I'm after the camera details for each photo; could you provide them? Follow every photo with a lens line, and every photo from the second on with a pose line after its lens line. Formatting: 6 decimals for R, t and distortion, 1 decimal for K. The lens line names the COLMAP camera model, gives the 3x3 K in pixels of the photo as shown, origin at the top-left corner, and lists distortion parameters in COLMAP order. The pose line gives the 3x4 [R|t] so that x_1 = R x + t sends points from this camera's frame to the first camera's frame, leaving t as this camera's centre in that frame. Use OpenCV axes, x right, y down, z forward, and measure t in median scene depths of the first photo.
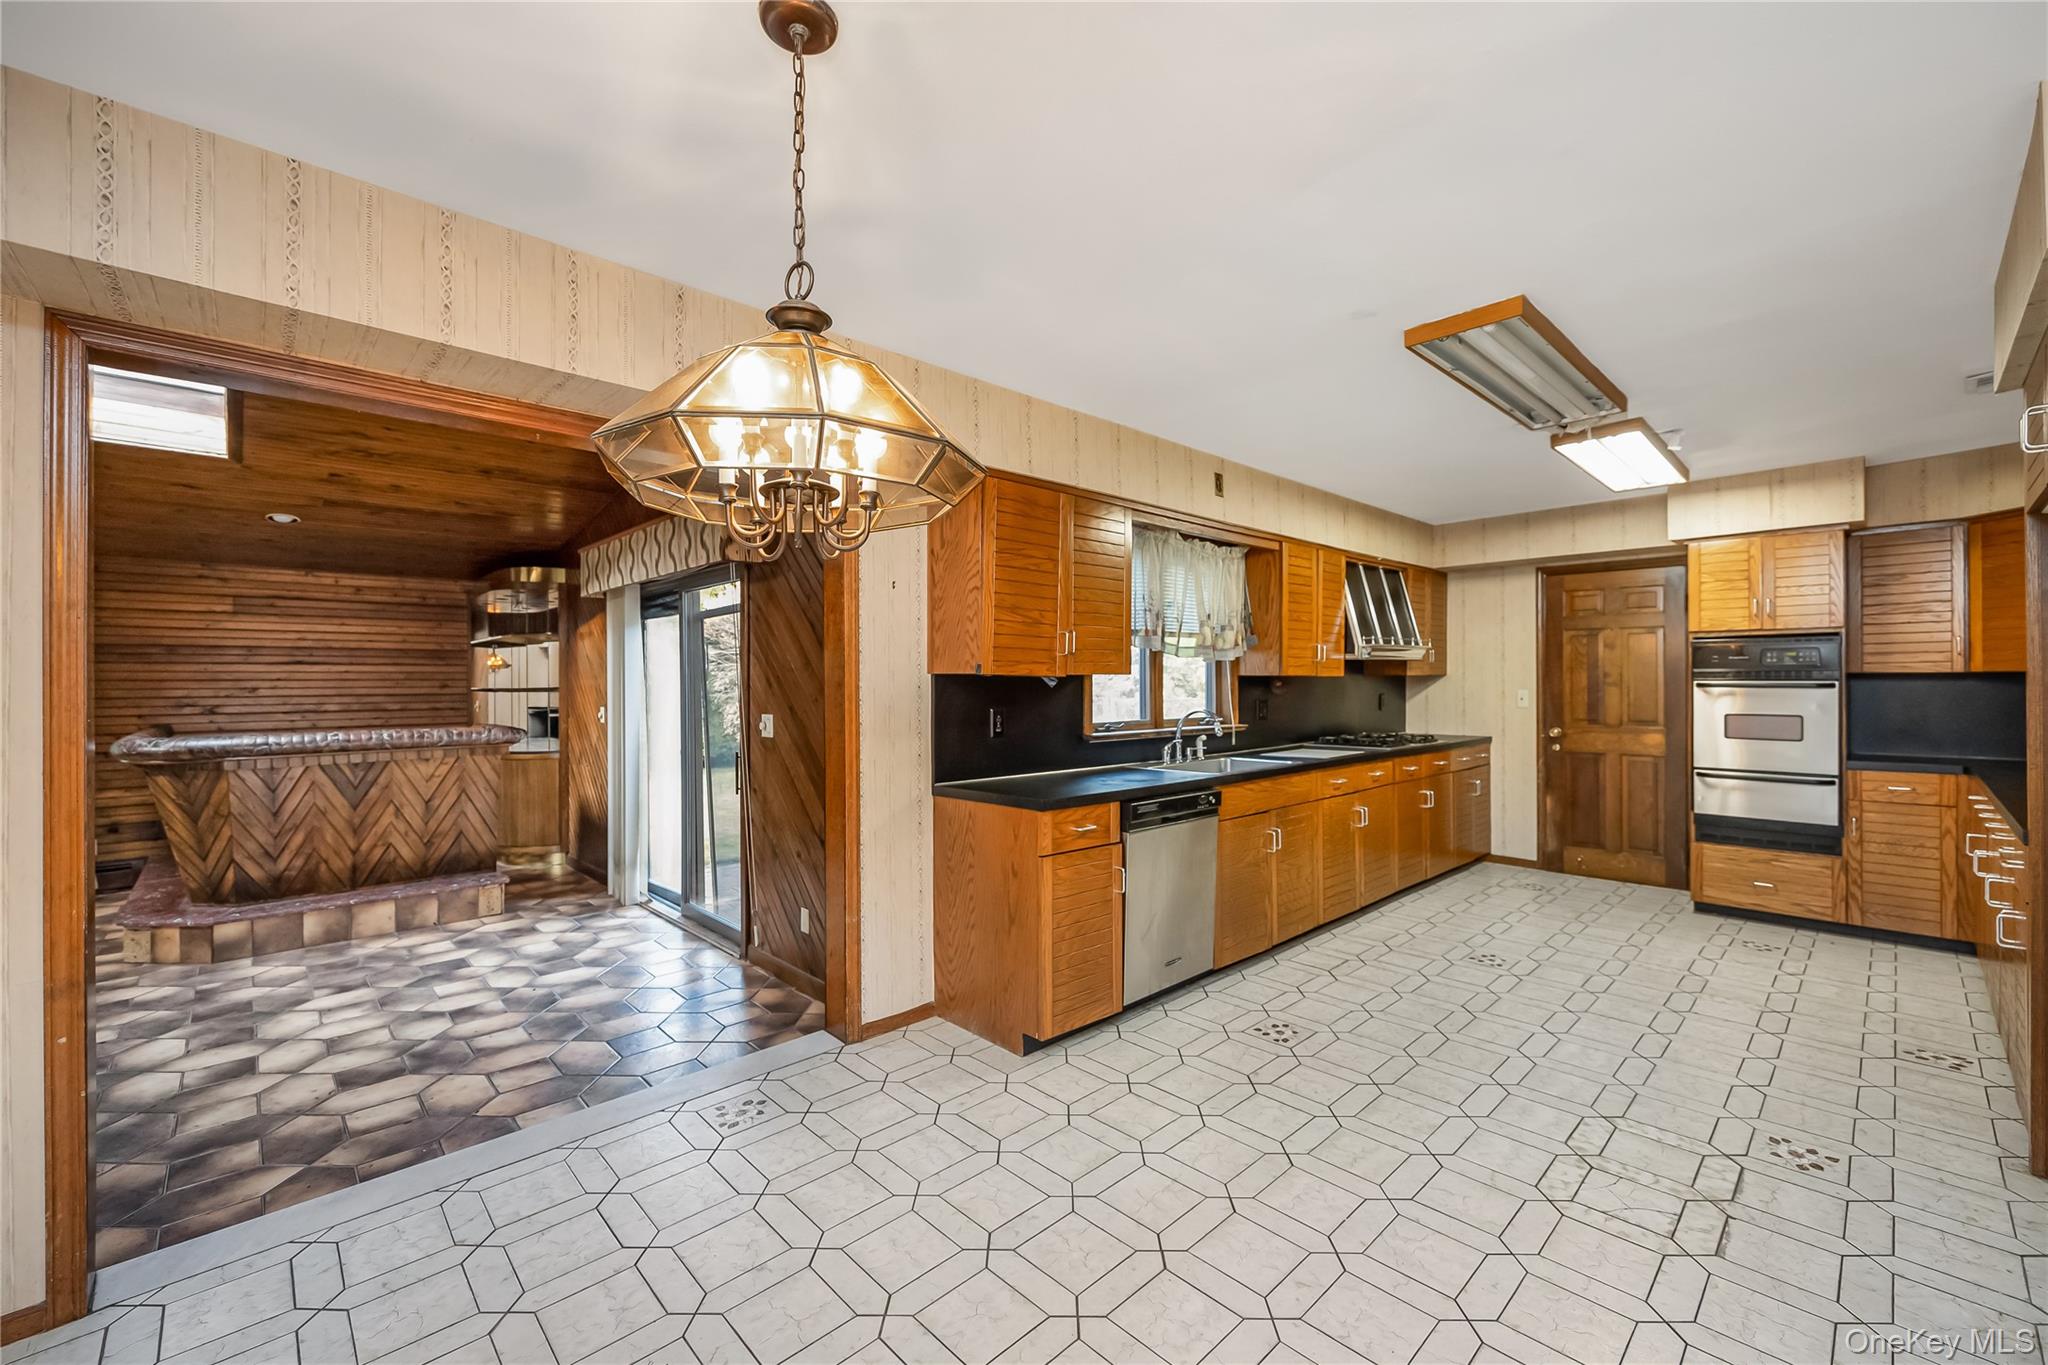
lens RADIAL K [[824.2, 0, 1033.3], [0, 824.2, 679.0], [0, 0, 1]] dist [-0.002795, -0.000839]
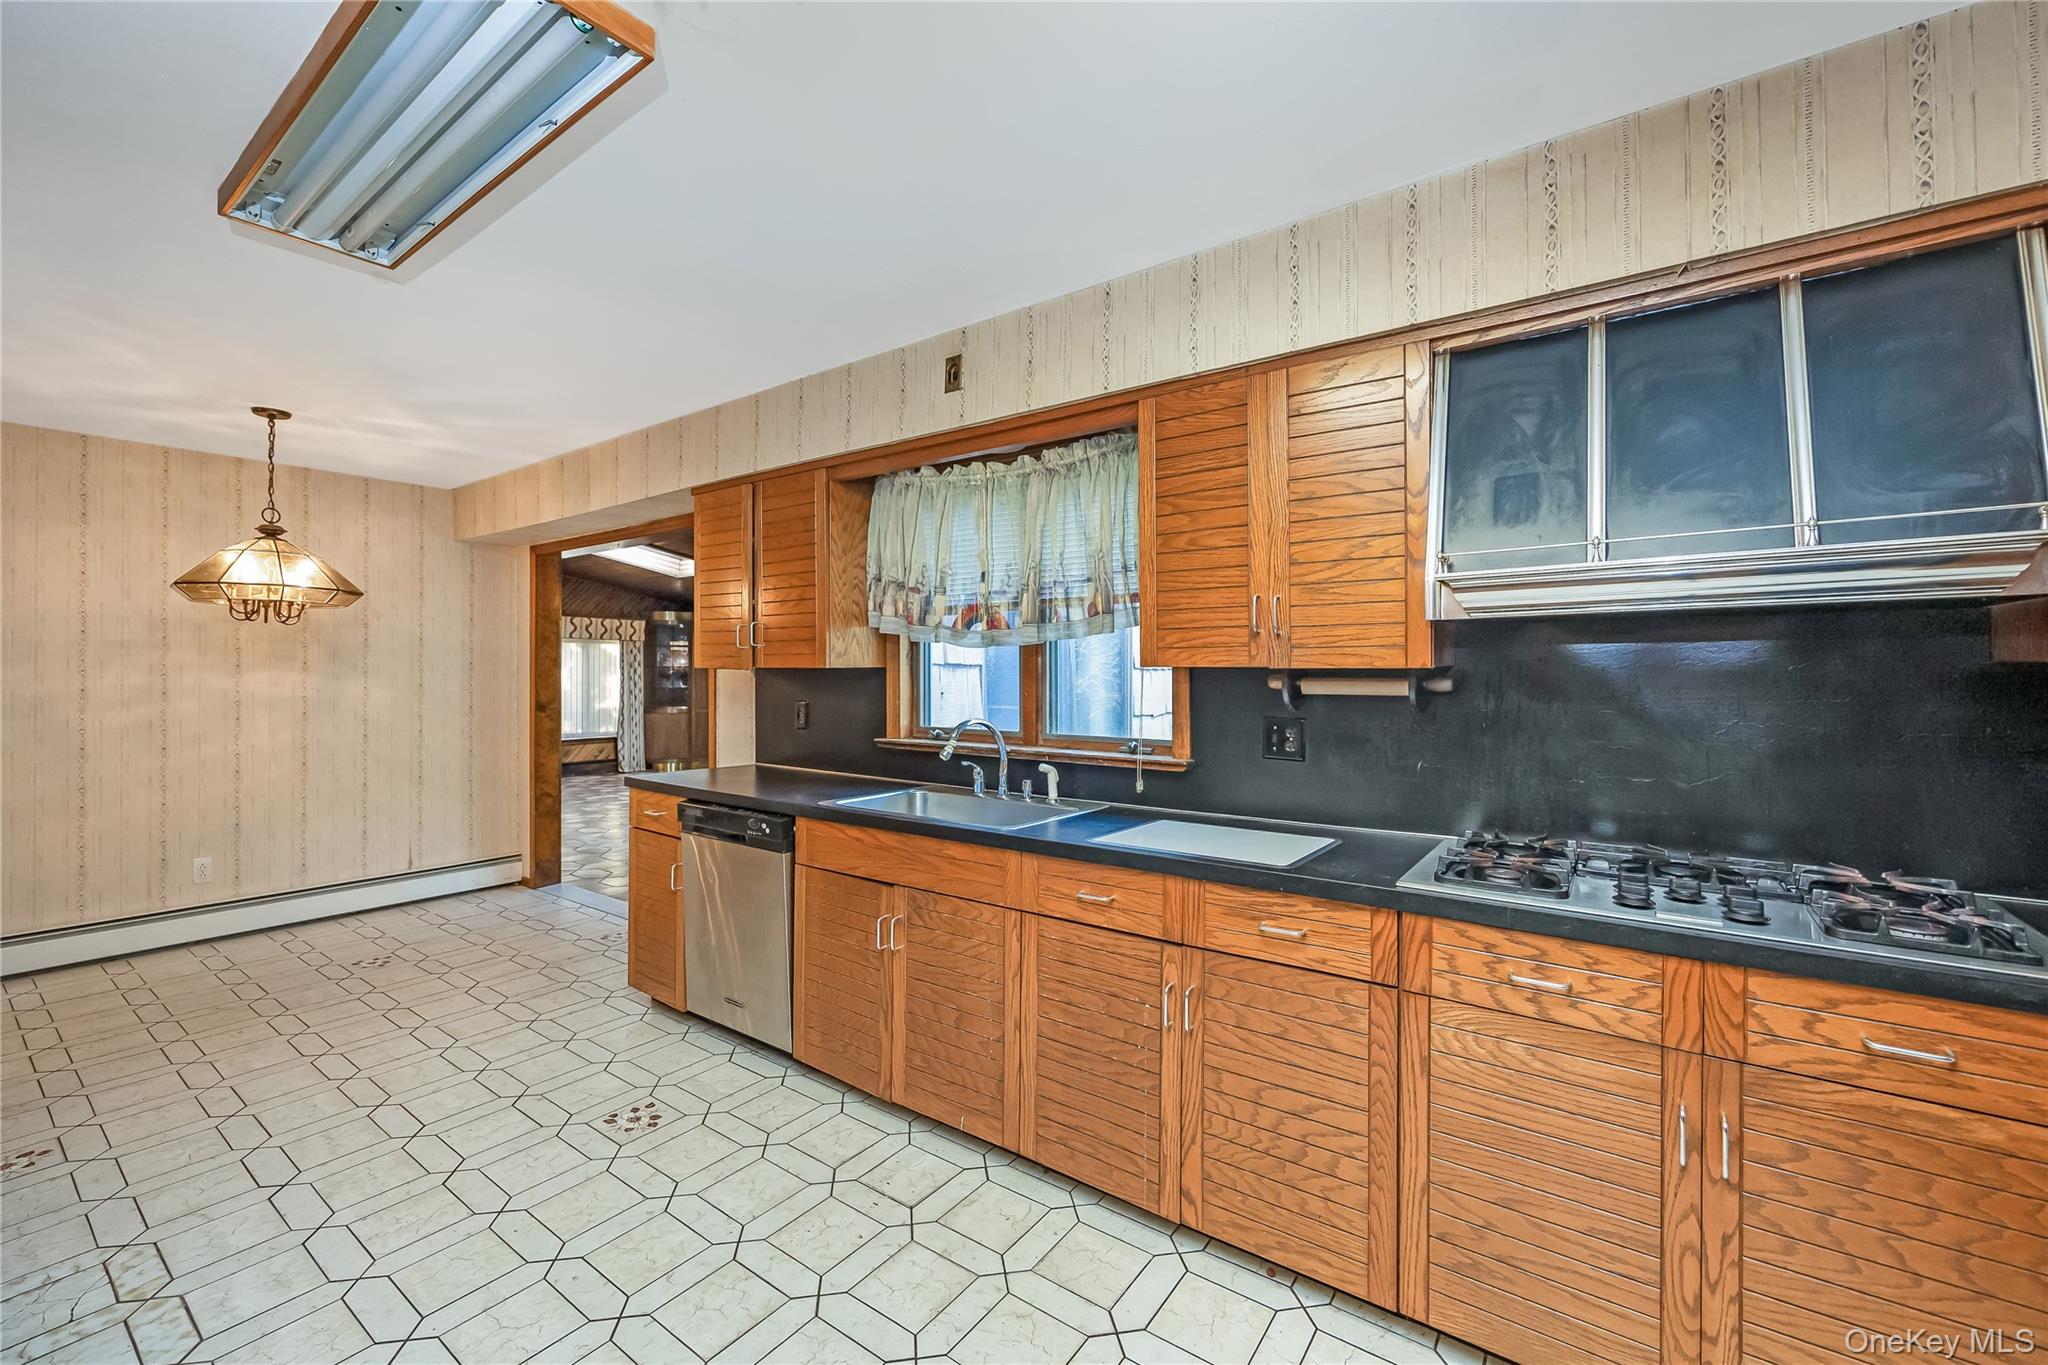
lens RADIAL K [[824.2, 0, 1013.2], [0, 824.2, 670.9], [0, 0, 1]] dist [-0.002795, -0.000839]
pose [[0.181147, 0.006428, -0.983435, 0.833806], [0.000406, 0.999978, 0.006611, -0.005890], [0.983456, -0.001597, 0.181140, 0.886926]]
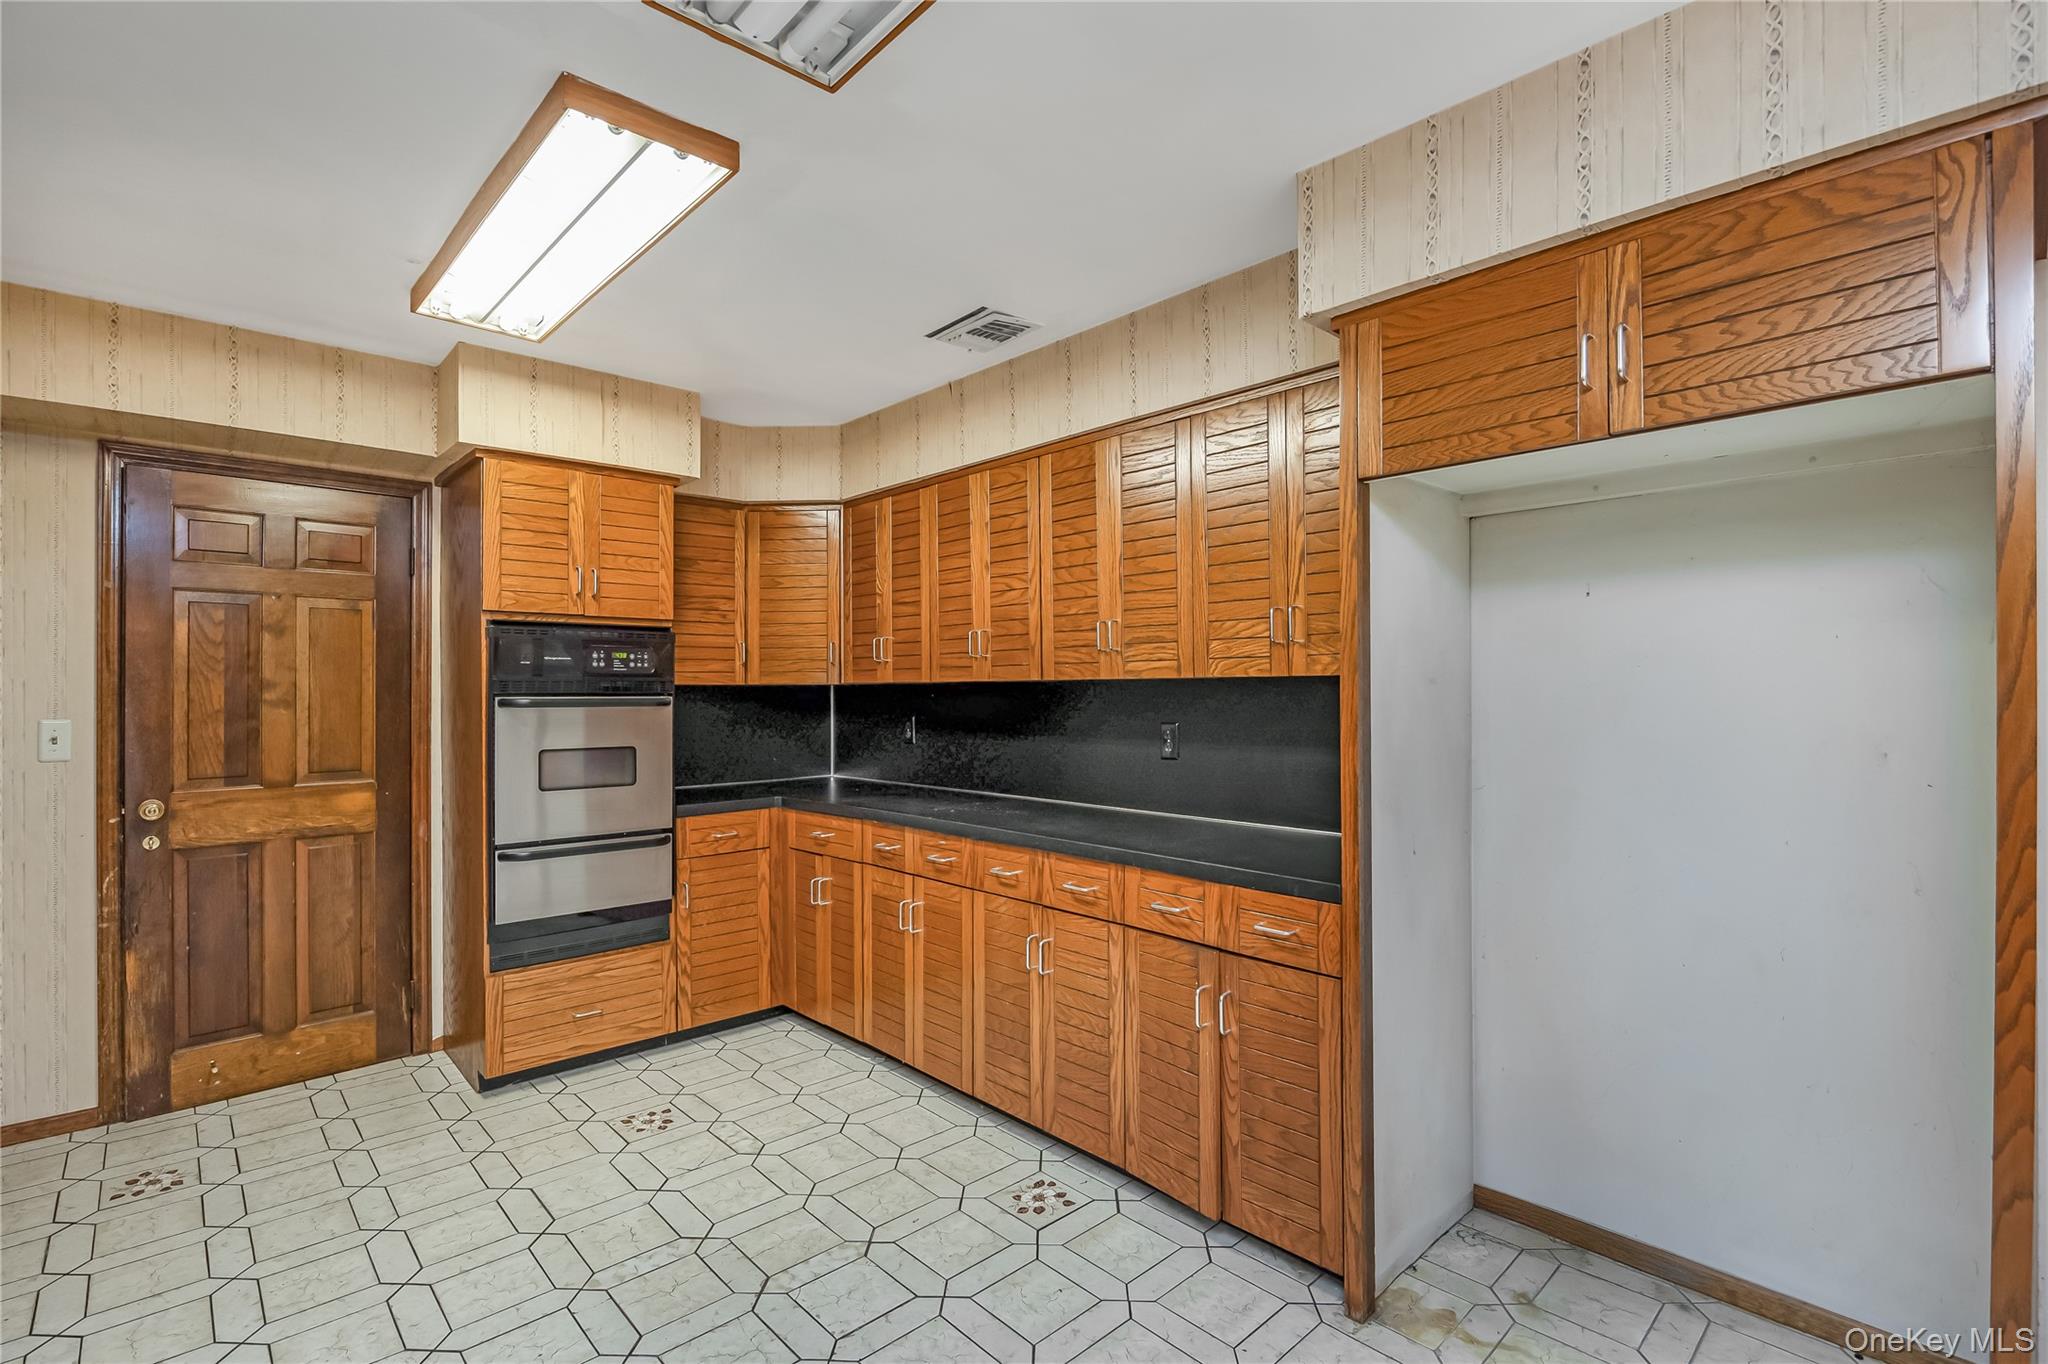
lens RADIAL K [[939.6, 0, 1031.0], [0, 939.6, 687.2], [0, 0, 1]] dist [-0.016395, 0.001783]
pose [[0.009104, 0.006901, 0.999935, 0.165301], [0.001315, 0.999975, -0.006914, 0.001115], [-0.999958, 0.001378, 0.009095, 0.669663]]
